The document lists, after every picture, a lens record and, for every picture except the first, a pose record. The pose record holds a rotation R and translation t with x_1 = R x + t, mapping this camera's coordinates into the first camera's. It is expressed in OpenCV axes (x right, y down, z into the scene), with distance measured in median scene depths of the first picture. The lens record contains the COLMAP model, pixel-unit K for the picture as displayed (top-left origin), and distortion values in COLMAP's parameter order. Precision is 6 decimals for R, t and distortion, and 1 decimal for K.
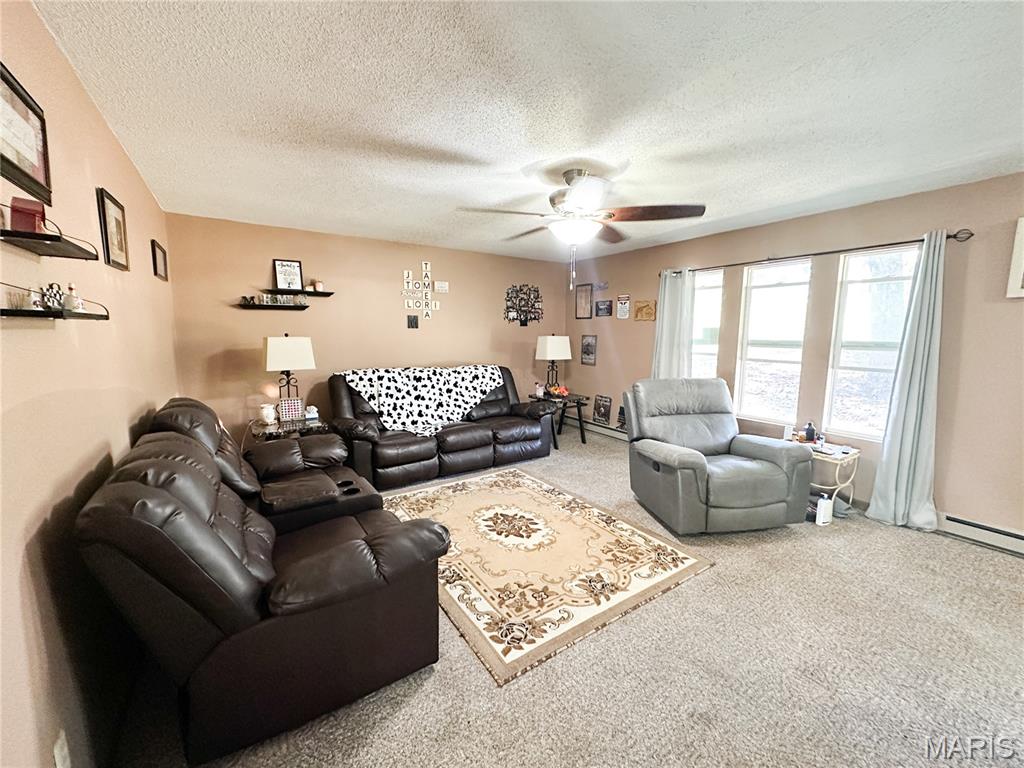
lens RADIAL K [[408.4, 0, 514.4], [0, 408.4, 383.9], [0, 0, 1]] dist [0.000205, 0.000131]
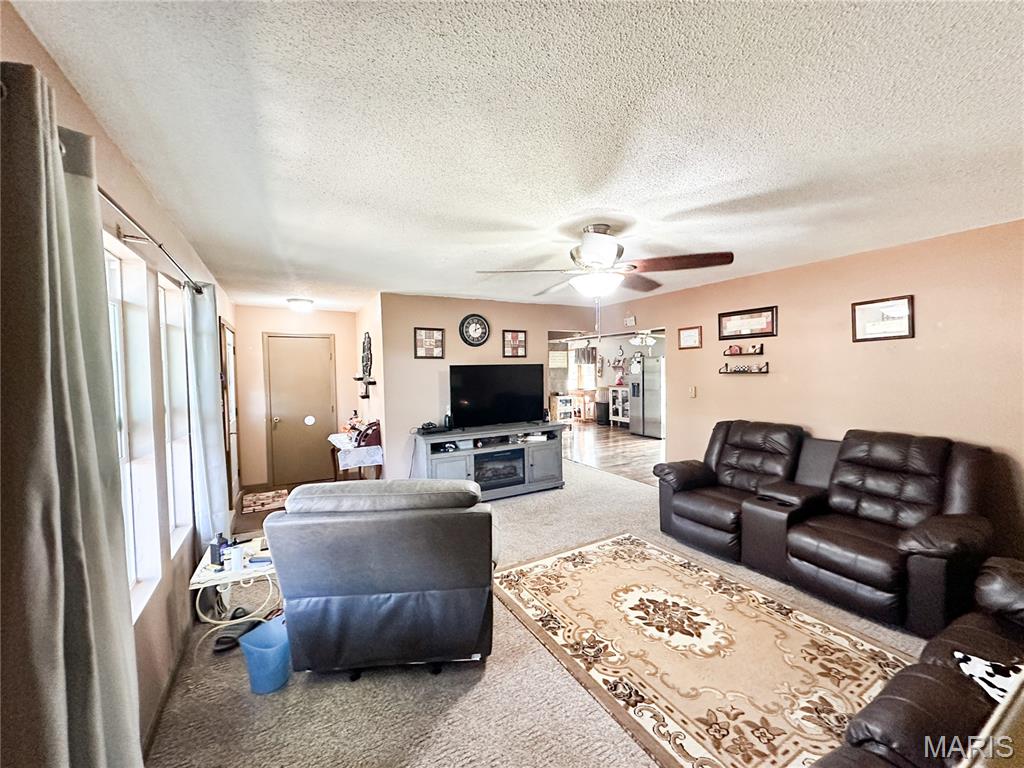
lens RADIAL K [[408.4, 0, 514.5], [0, 408.4, 383.9], [0, 0, 1]] dist [0.000205, 0.000131]
pose [[-0.997069, 0.006777, 0.076203, 0.171795], [0.019427, 0.985848, 0.166513, -0.191382], [-0.073996, 0.167505, -0.983090, 1.273449]]
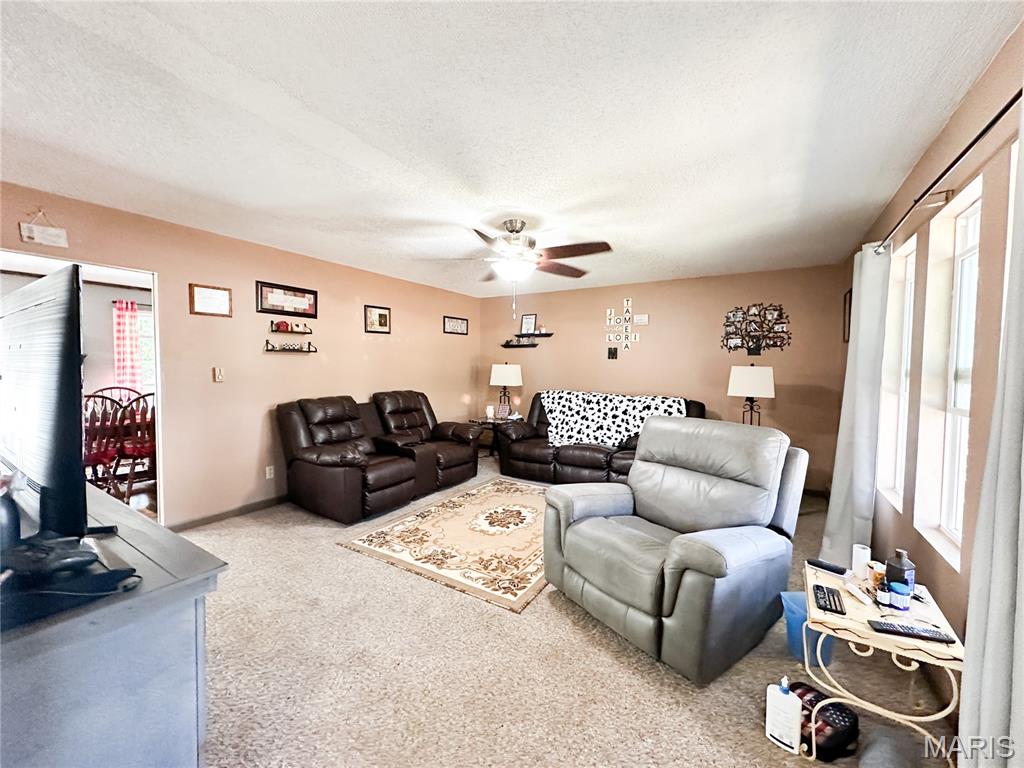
lens RADIAL K [[408.4, 0, 511.6], [0, 408.4, 384.3], [0, 0, 1]] dist [0.000205, 0.000131]
pose [[0.409346, 0.040180, -0.911494, 0.773561], [-0.127155, 0.991793, -0.013384, -0.019981], [0.903475, 0.121380, 0.411095, 0.346645]]
